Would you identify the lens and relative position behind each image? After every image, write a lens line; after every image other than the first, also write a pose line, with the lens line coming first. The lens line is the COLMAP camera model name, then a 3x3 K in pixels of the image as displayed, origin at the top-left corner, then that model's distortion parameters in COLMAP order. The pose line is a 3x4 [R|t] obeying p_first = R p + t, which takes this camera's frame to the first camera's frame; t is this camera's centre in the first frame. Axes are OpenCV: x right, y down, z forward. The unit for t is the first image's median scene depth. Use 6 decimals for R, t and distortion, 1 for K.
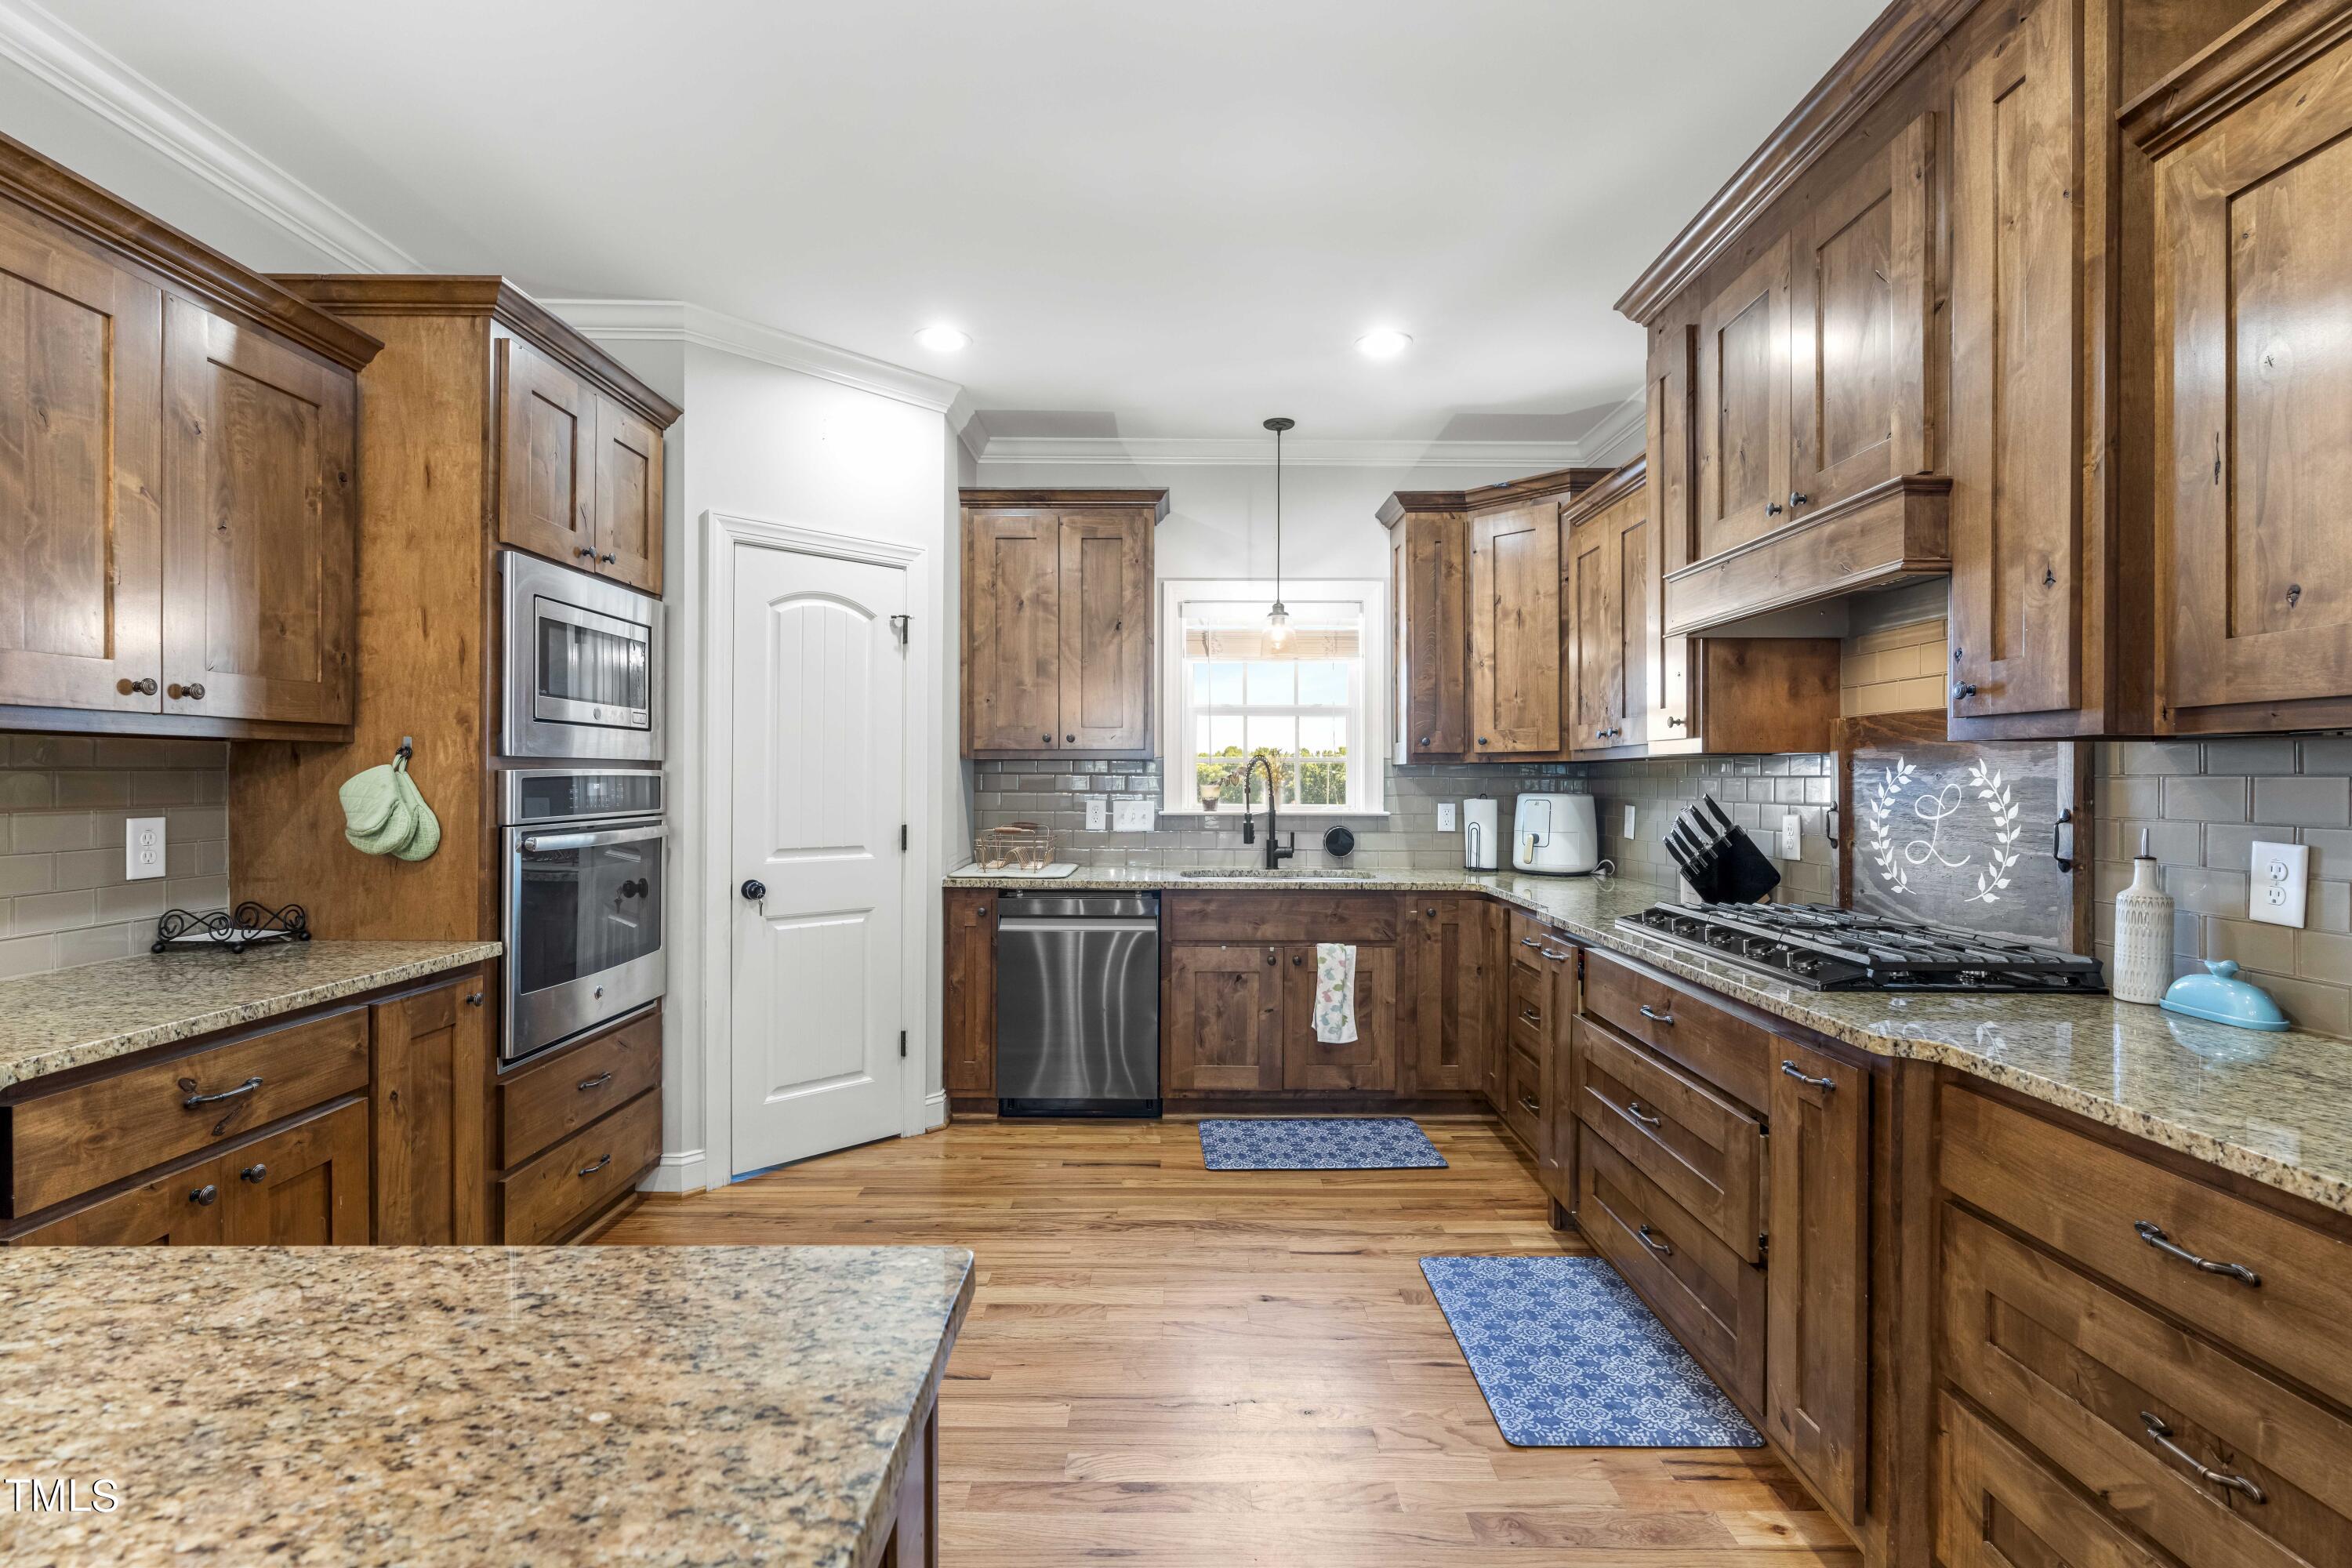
lens RADIAL K [[1060.3, 0, 1177.0], [0, 1060.3, 778.4], [0, 0, 1]] dist [-0.008200, 0.001758]
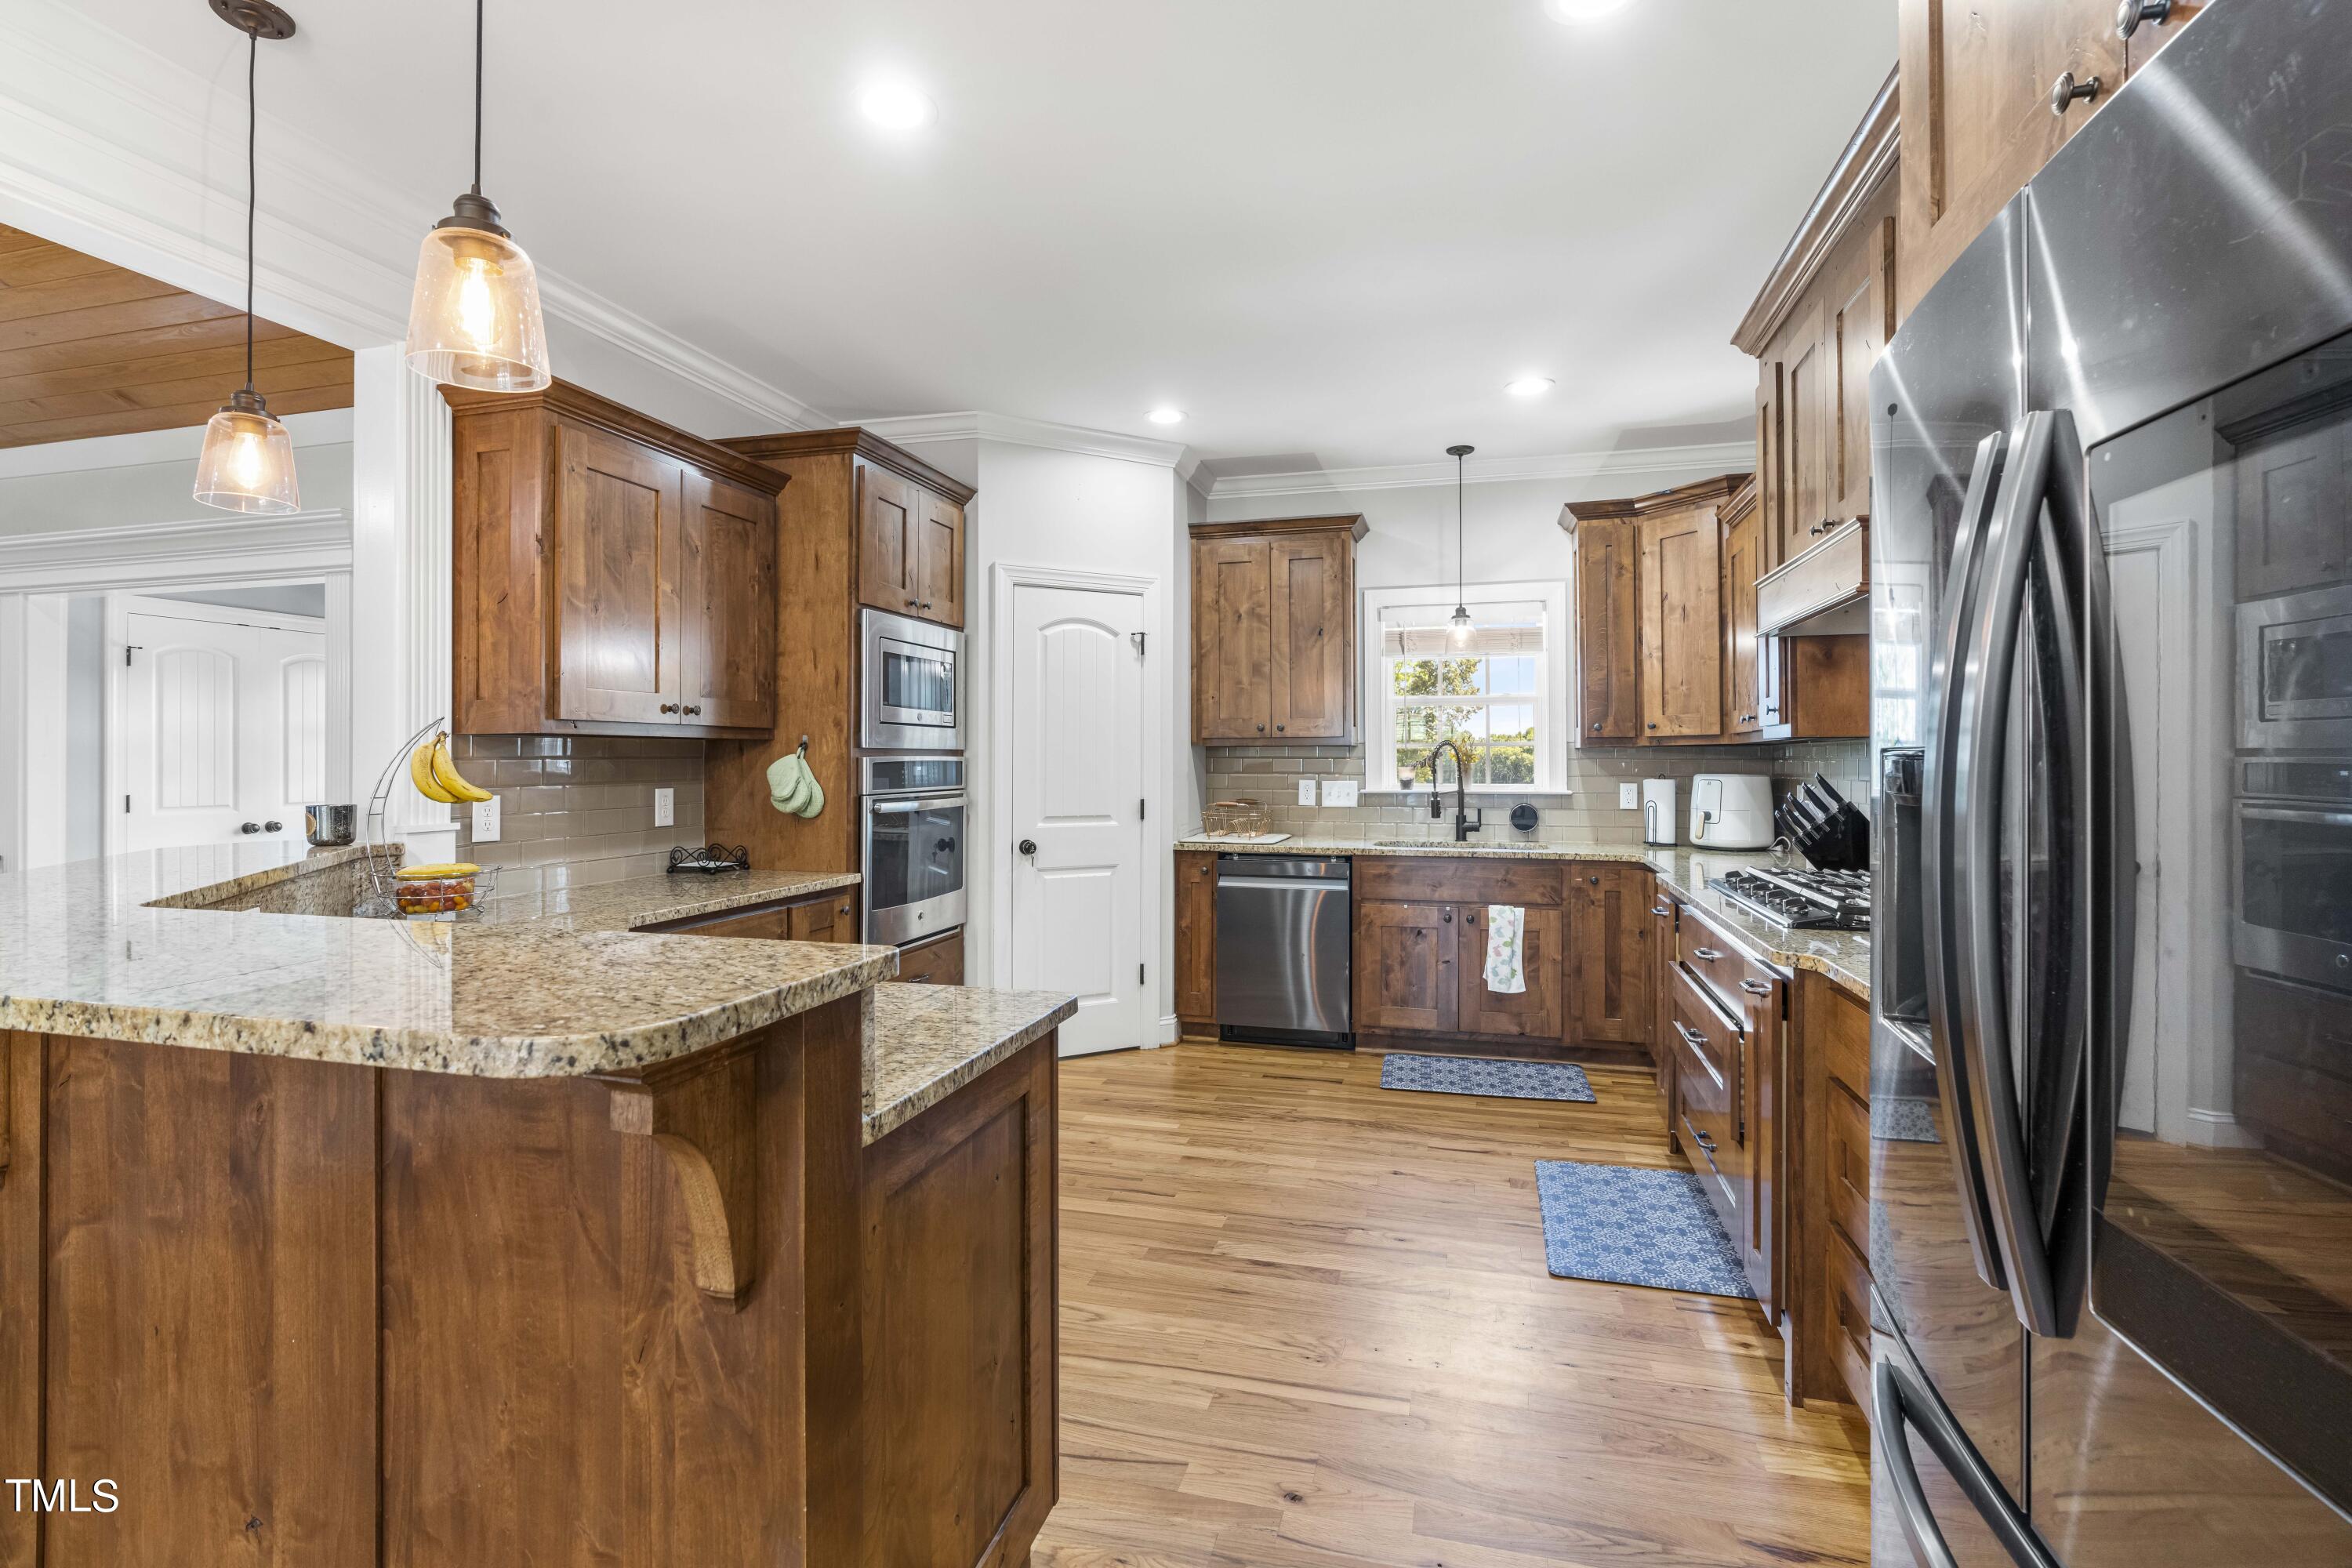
lens RADIAL K [[1060.3, 0, 1175.7], [0, 1060.3, 751.1], [0, 0, 1]] dist [-0.008200, 0.001758]
pose [[0.963715, -0.006515, -0.266854, 0.136411], [0.003816, 0.999936, -0.010633, 0.000465], [0.266906, 0.009229, 0.963678, -0.233646]]
